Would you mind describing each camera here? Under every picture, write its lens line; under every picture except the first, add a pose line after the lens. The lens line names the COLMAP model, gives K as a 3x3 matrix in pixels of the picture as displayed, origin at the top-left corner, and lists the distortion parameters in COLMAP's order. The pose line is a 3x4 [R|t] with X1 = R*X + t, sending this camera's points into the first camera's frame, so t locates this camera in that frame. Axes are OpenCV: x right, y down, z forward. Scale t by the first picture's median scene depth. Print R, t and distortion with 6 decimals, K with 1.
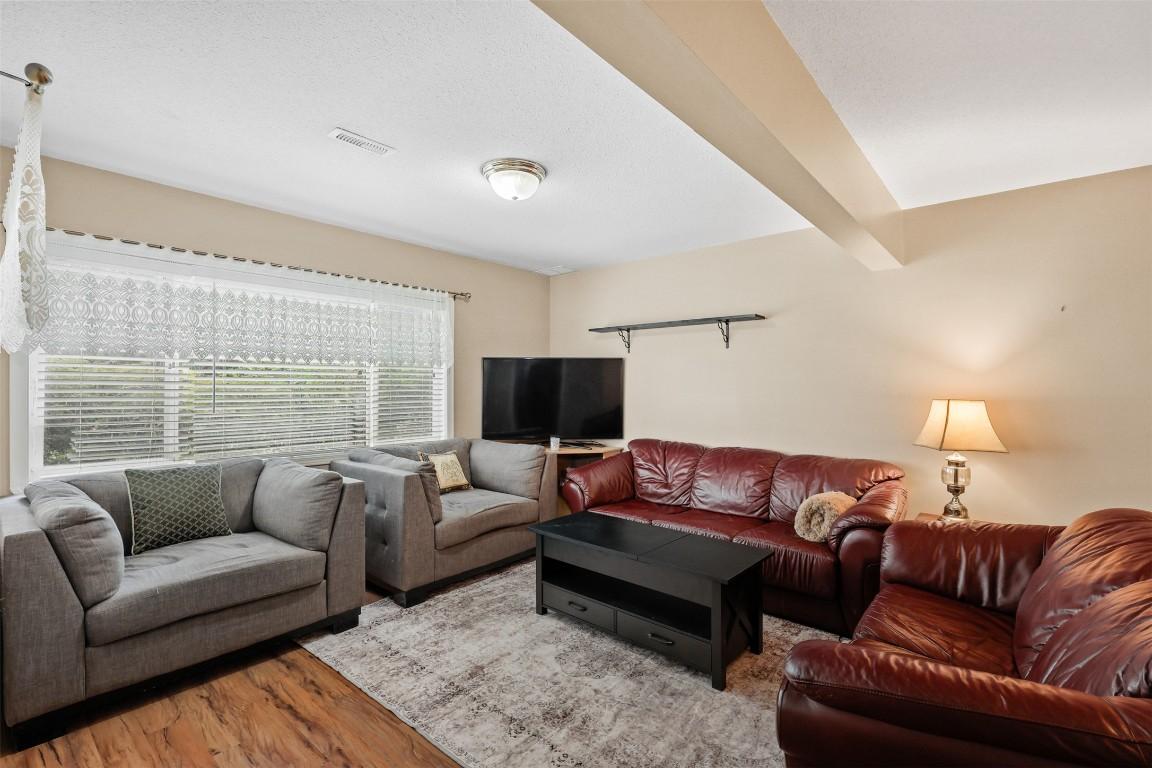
lens RADIAL K [[526.1, 0, 572.1], [0, 526.1, 383.3], [0, 0, 1]] dist [0.004172, -0.000886]
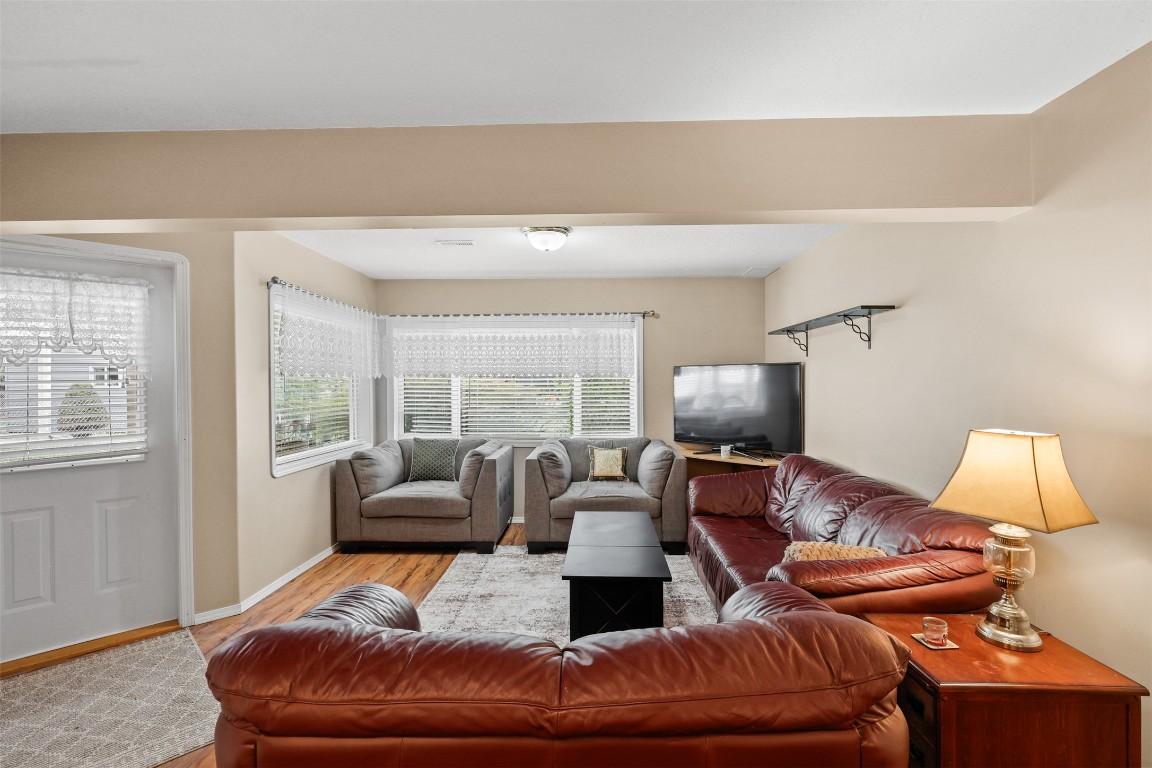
lens RADIAL K [[526.1, 0, 571.9], [0, 526.1, 386.5], [0, 0, 1]] dist [0.004172, -0.000886]
pose [[0.618818, 0.002229, -0.785531, 0.952076], [0.006103, 0.999952, 0.007645, -0.029715], [0.785511, -0.009525, 0.618775, 0.261717]]
